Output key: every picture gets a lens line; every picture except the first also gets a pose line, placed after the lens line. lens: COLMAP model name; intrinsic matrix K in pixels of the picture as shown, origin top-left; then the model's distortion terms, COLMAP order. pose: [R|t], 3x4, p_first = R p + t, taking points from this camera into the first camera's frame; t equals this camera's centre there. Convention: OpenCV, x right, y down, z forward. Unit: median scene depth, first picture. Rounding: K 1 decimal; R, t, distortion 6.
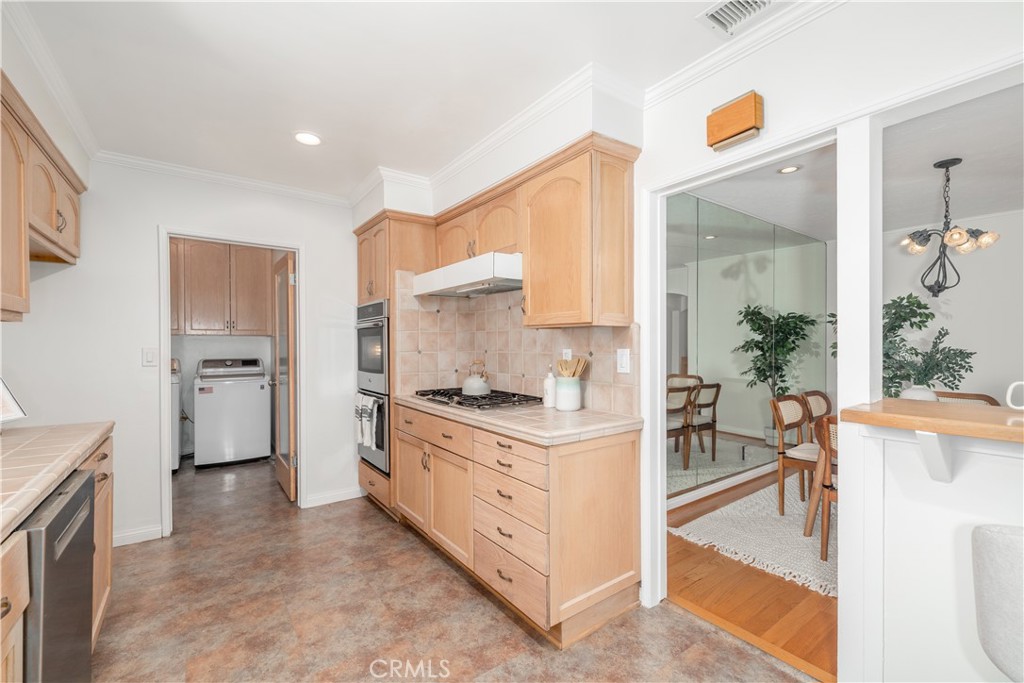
lens RADIAL K [[420.5, 0, 513.8], [0, 420.5, 346.5], [0, 0, 1]] dist [-0.023092, -0.000129]
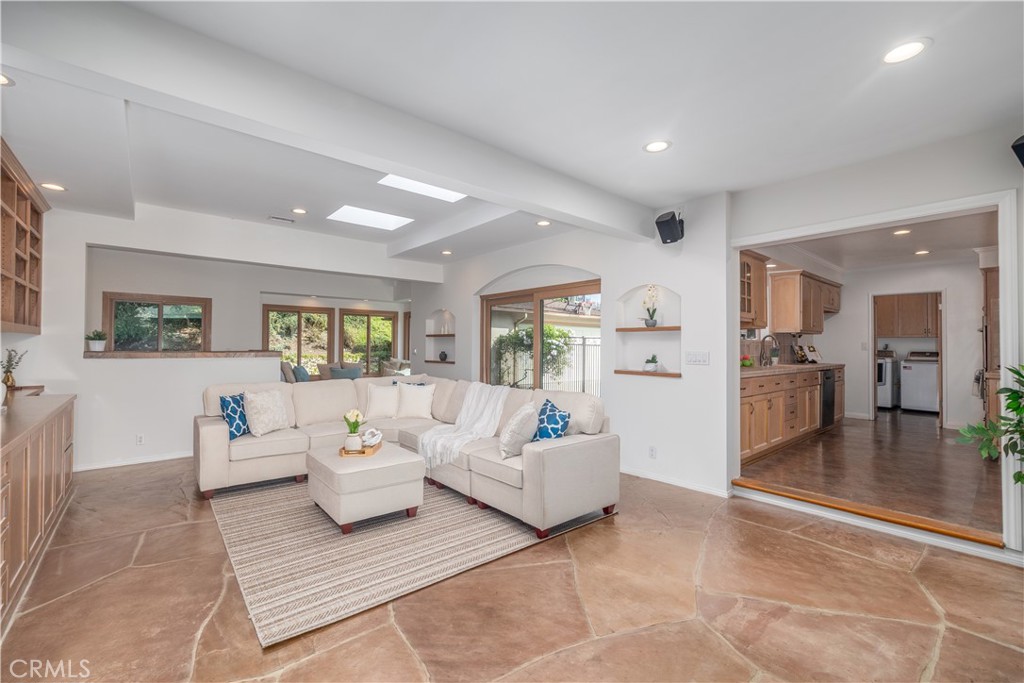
lens RADIAL K [[429.9, 0, 512.0], [0, 429.9, 341.5], [0, 0, 1]] dist [0.000924, 0.000060]
pose [[0.064188, -0.009076, -0.997897, 1.463541], [-0.010319, 0.999899, -0.009757, 0.039210], [0.997884, 0.010923, 0.064088, -1.200478]]
